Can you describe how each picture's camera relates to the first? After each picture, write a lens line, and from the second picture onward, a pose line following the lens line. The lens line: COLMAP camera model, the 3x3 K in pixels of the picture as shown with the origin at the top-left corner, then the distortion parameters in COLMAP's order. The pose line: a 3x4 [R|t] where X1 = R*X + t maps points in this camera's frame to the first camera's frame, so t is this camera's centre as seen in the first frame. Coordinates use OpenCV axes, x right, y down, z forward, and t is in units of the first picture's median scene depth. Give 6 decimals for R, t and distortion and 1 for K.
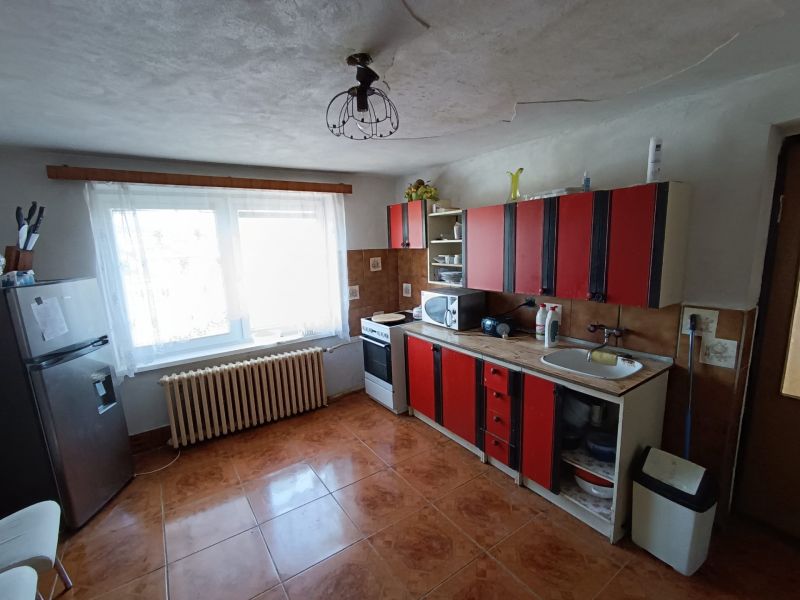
lens RADIAL K [[363.4, 0, 397.7], [0, 363.4, 305.2], [0, 0, 1]] dist [-0.008277, 0.000173]
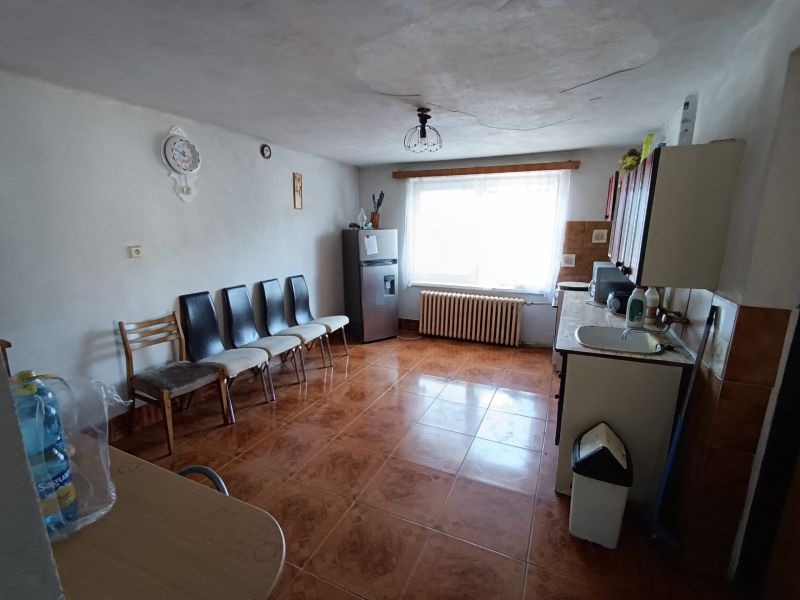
lens RADIAL K [[363.4, 0, 397.9], [0, 363.4, 299.8], [0, 0, 1]] dist [-0.008277, 0.000173]
pose [[0.515227, 0.212016, -0.830416, 0.634328], [-0.164122, 0.975395, 0.147203, 0.005502], [0.841193, 0.060446, 0.537346, -0.017543]]
